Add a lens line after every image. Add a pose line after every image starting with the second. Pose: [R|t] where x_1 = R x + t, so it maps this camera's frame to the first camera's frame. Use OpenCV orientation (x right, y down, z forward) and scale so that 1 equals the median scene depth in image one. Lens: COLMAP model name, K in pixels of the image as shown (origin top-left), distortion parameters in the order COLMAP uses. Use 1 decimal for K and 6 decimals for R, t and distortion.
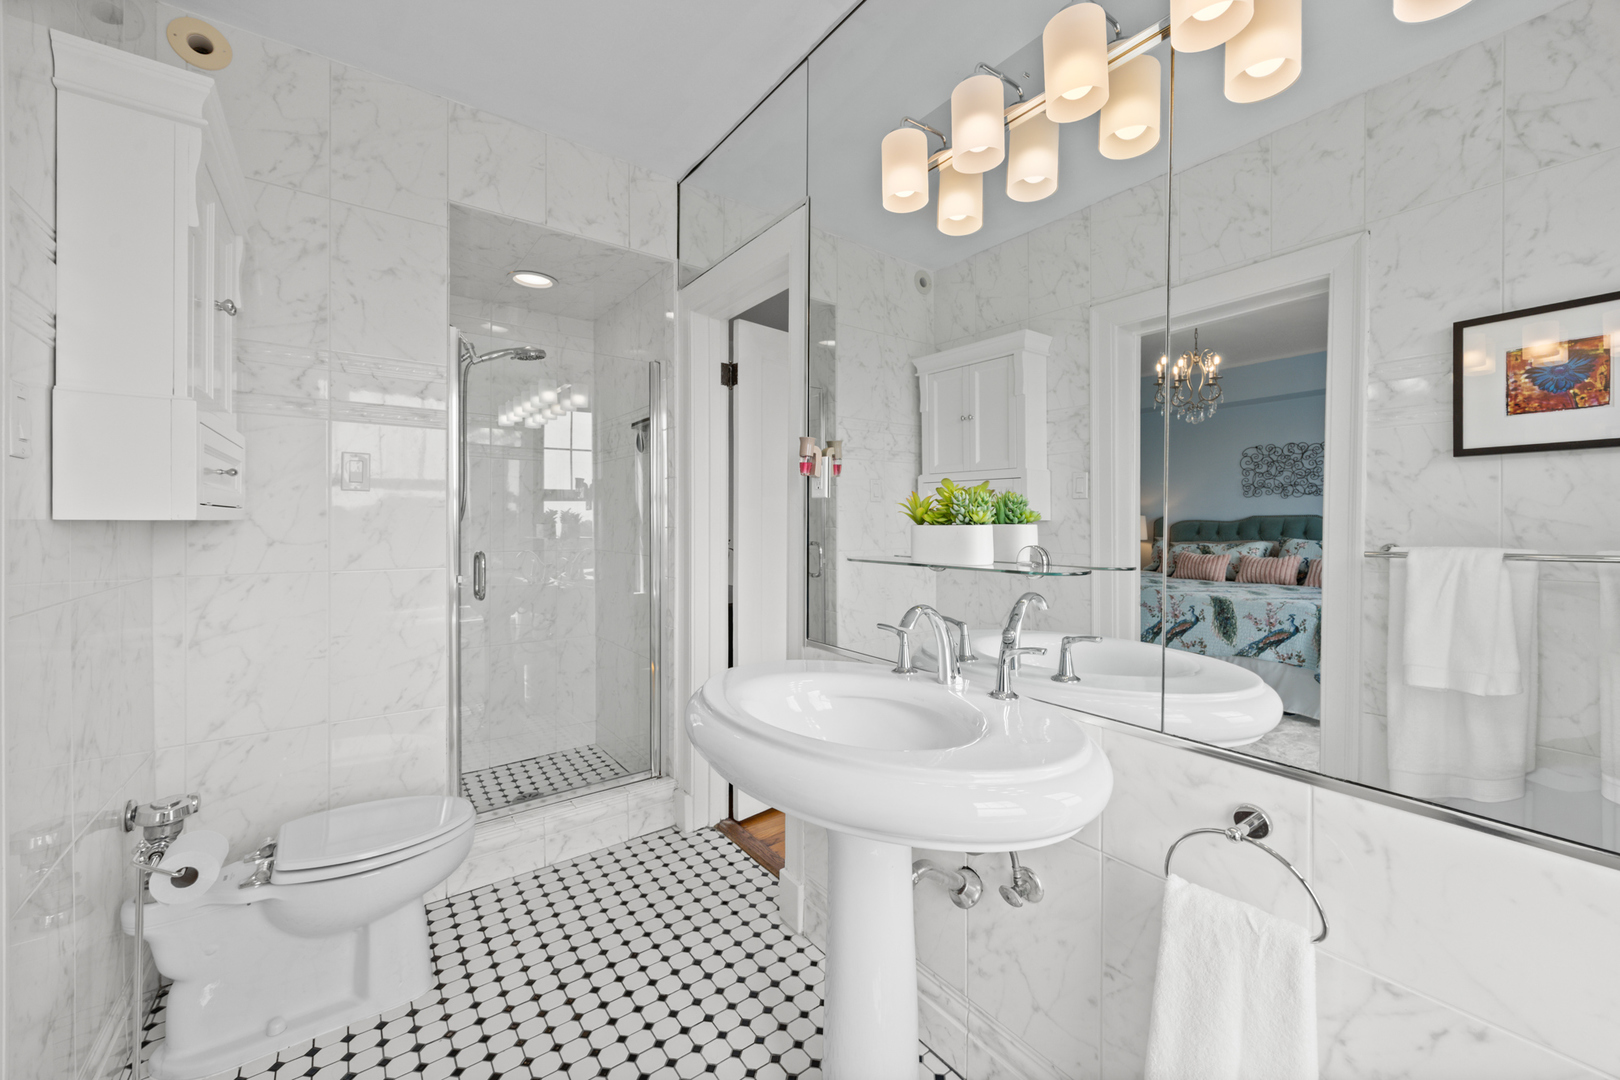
lens RADIAL K [[603.8, 0, 834.6], [0, 603.8, 532.7], [0, 0, 1]] dist [0.007533, -0.000321]
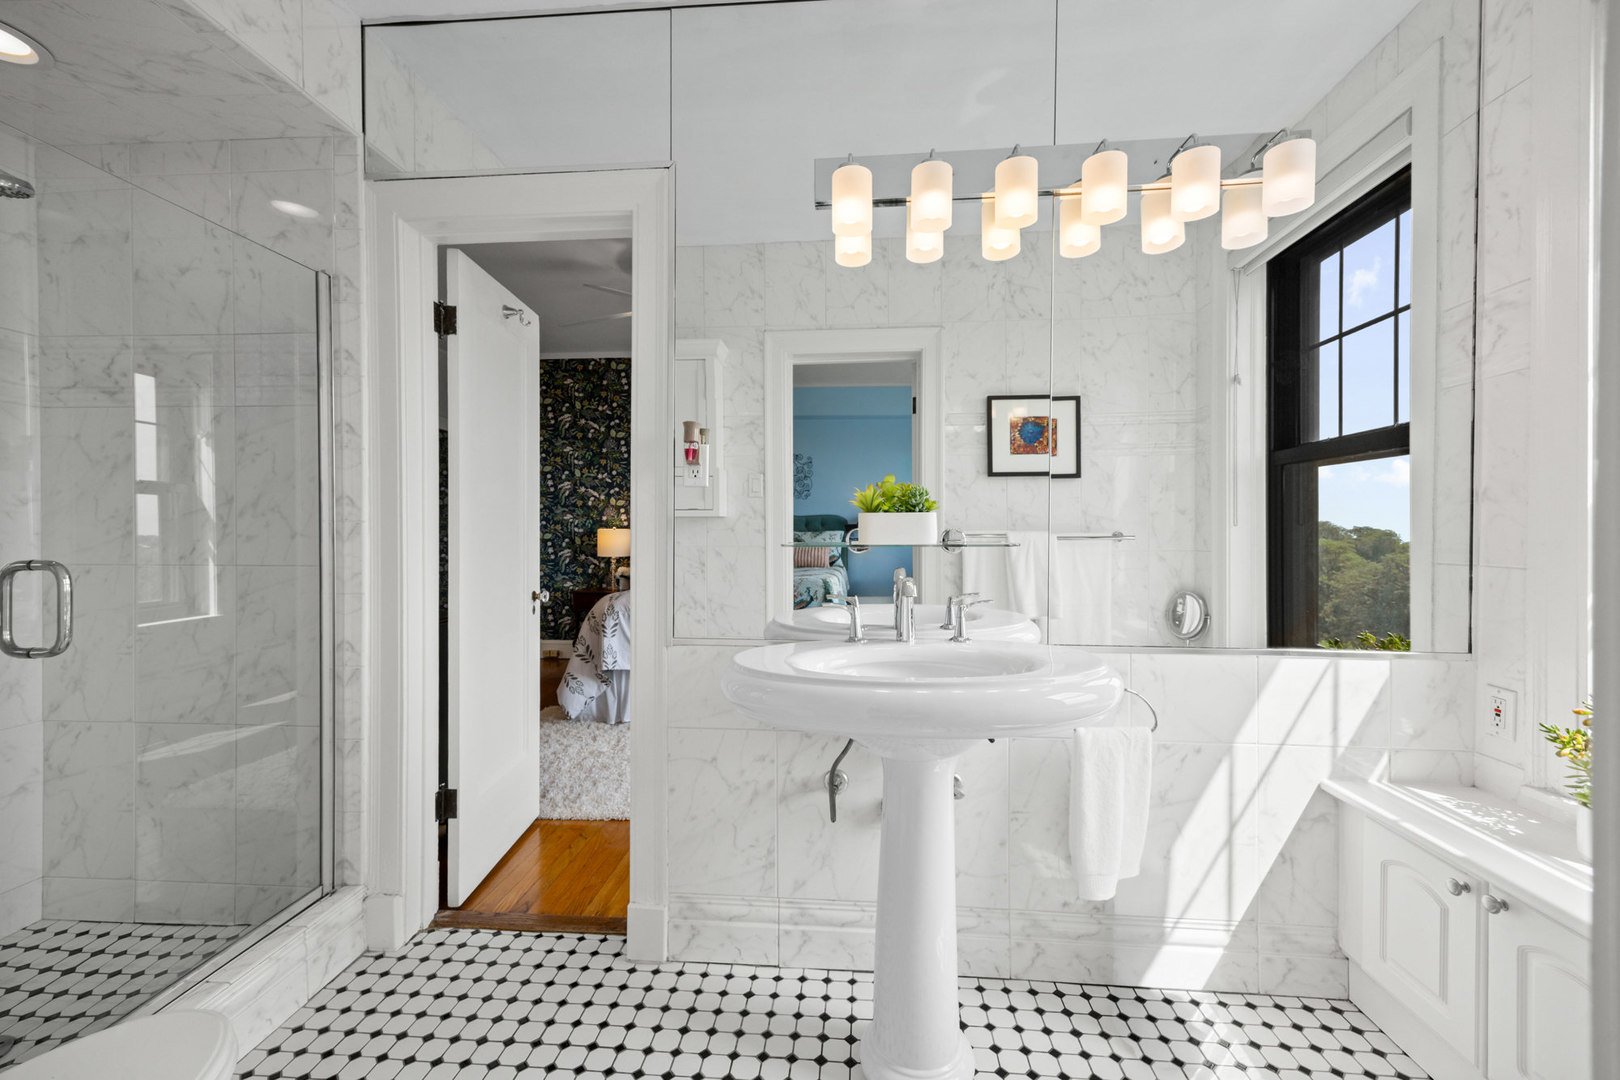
lens RADIAL K [[603.8, 0, 834.6], [0, 603.8, 532.7], [0, 0, 1]] dist [0.007533, -0.000321]
pose [[0.697710, -0.013508, 0.716253, -0.392242], [0.018808, 0.999823, 0.000534, 0.016427], [-0.716133, 0.013099, 0.697841, 0.129580]]
